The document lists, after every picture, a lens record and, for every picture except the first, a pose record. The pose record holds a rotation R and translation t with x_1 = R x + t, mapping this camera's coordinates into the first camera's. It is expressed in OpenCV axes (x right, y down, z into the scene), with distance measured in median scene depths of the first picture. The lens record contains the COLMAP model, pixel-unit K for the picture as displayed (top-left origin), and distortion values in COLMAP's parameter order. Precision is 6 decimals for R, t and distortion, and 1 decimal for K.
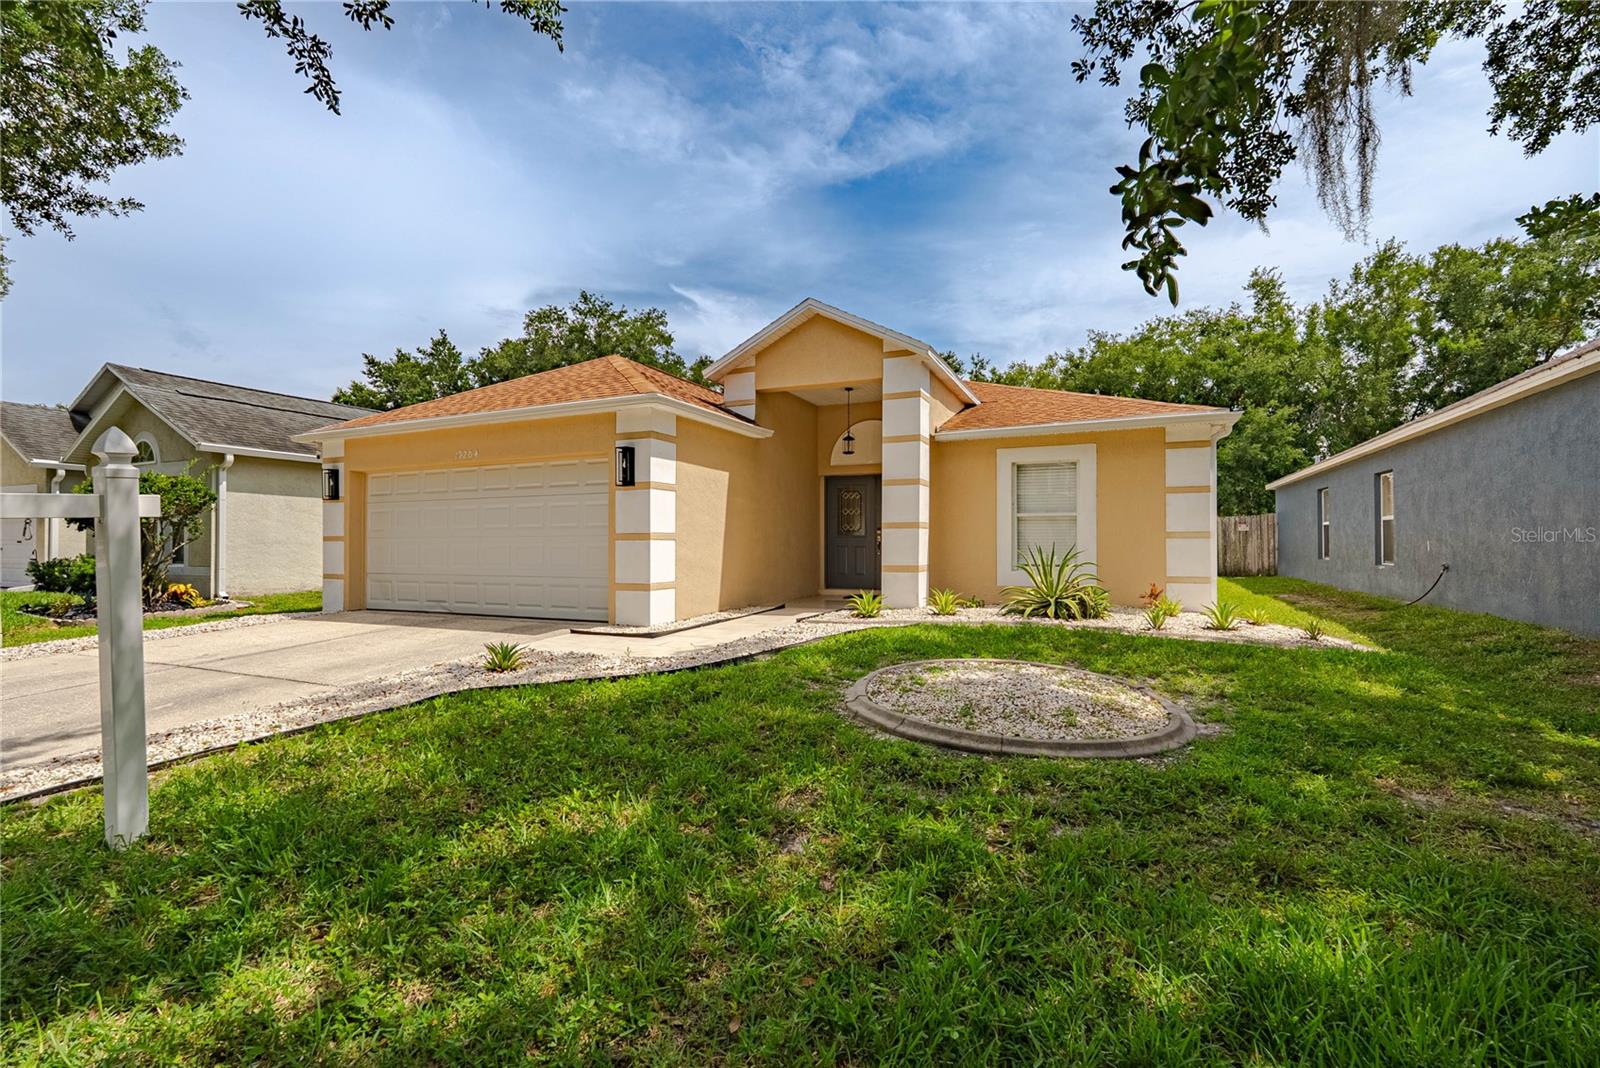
lens RADIAL K [[700.6, 0, 798.6], [0, 700.6, 538.7], [0, 0, 1]] dist [-0.004773, 0.000633]
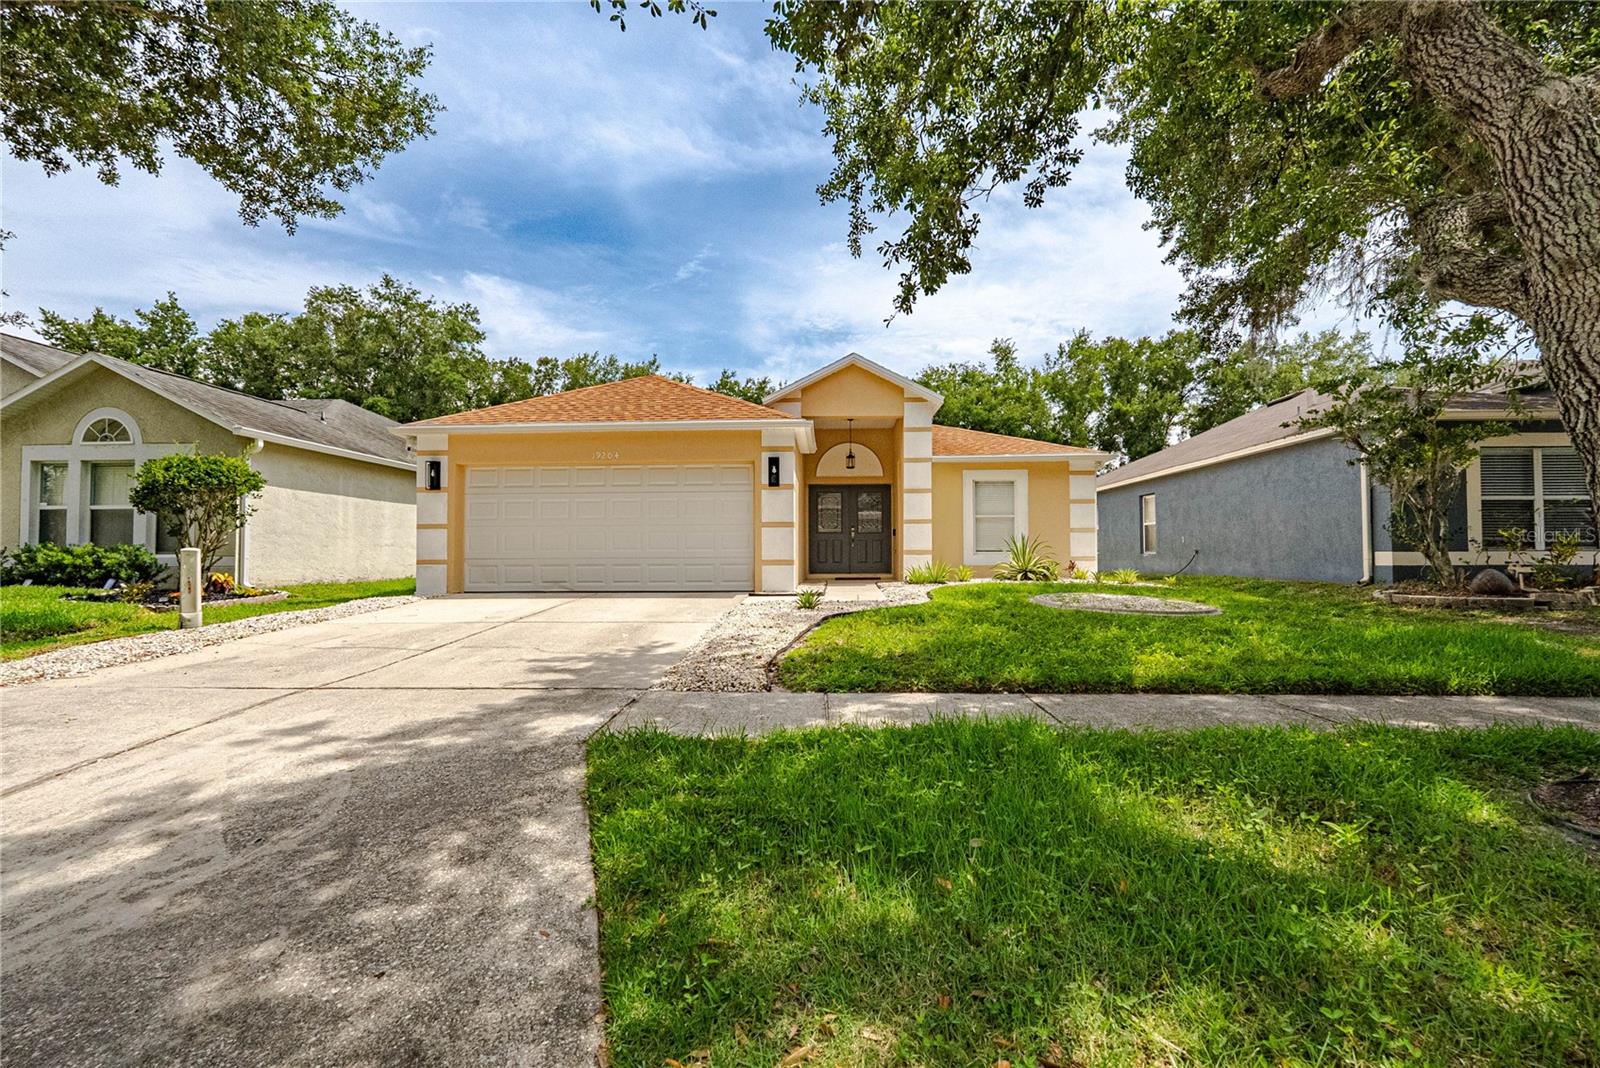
lens RADIAL K [[700.6, 0, 802.5], [0, 700.6, 537.2], [0, 0, 1]] dist [-0.004773, 0.000633]
pose [[0.925876, 0.007416, 0.377754, -0.492195], [-0.000059, 0.999810, -0.019483, 0.033294], [-0.377827, 0.018016, 0.925701, -0.181473]]
